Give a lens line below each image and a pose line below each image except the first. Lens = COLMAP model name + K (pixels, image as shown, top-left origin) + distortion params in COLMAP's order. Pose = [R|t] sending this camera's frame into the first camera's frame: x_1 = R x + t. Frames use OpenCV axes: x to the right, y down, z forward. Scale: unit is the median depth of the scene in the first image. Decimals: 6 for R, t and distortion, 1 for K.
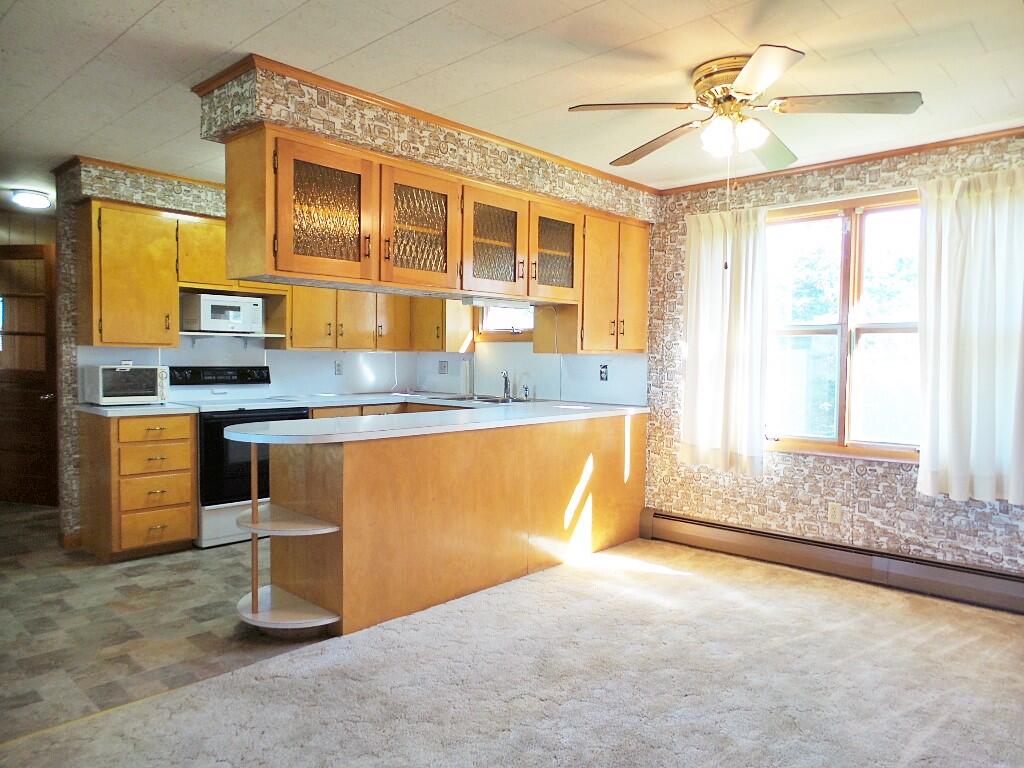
lens RADIAL K [[702.1, 0, 516.9], [0, 702.1, 392.2], [0, 0, 1]] dist [-0.010041, 0.008040]
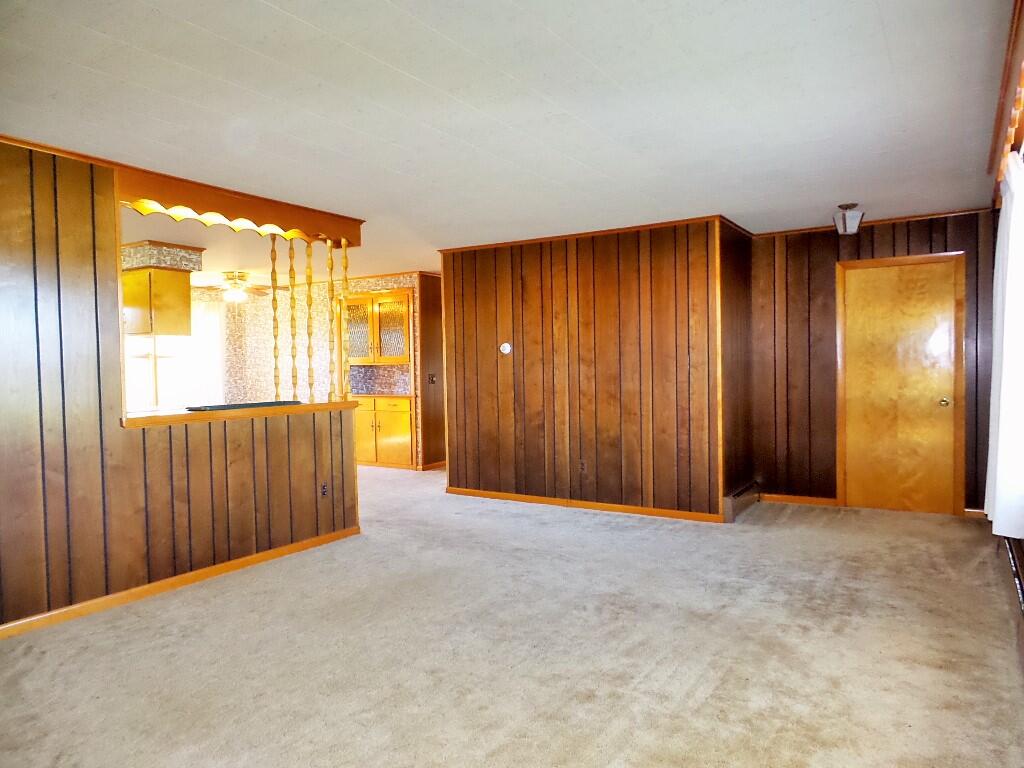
lens RADIAL K [[702.1, 0, 511.3], [0, 702.1, 389.6], [0, 0, 1]] dist [-0.010041, 0.008040]
pose [[-0.176824, -0.046181, 0.983158, -1.838154], [0.057468, 0.996710, 0.057154, -0.042129], [-0.982563, 0.066606, -0.173589, 0.247631]]
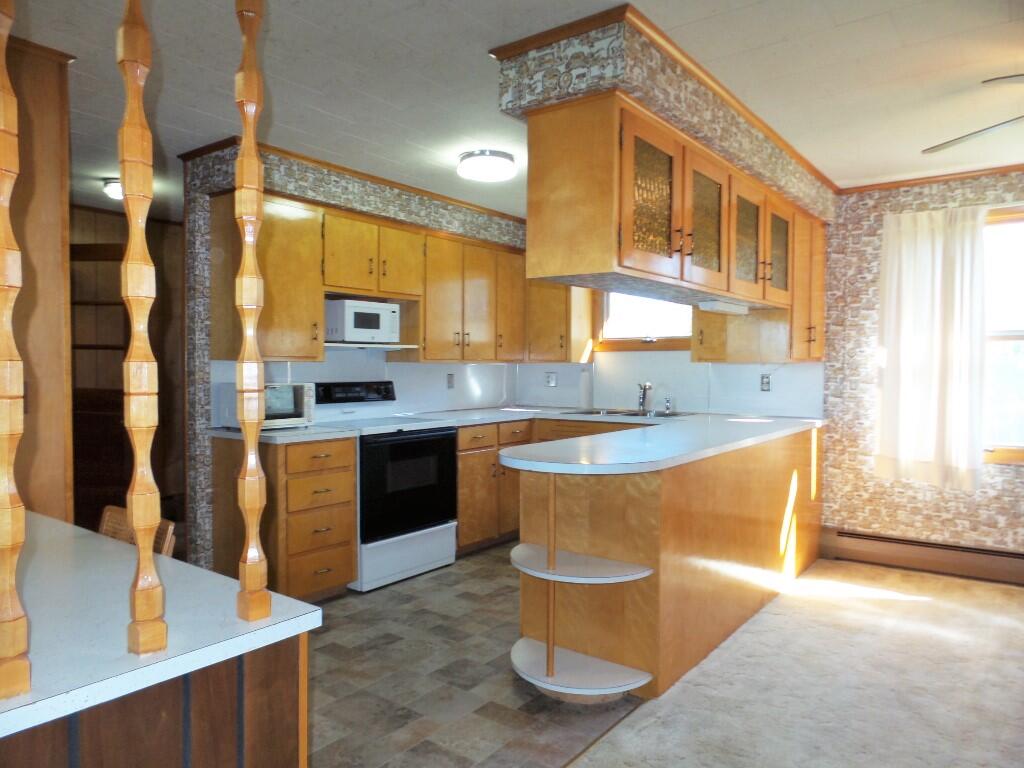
lens RADIAL K [[702.1, 0, 514.5], [0, 702.1, 391.4], [0, 0, 1]] dist [-0.010041, 0.008040]
pose [[0.994579, -0.016114, 0.102729, -0.367370], [0.017738, 0.999731, -0.014911, -0.010069], [-0.102461, 0.016653, 0.994598, 0.122192]]
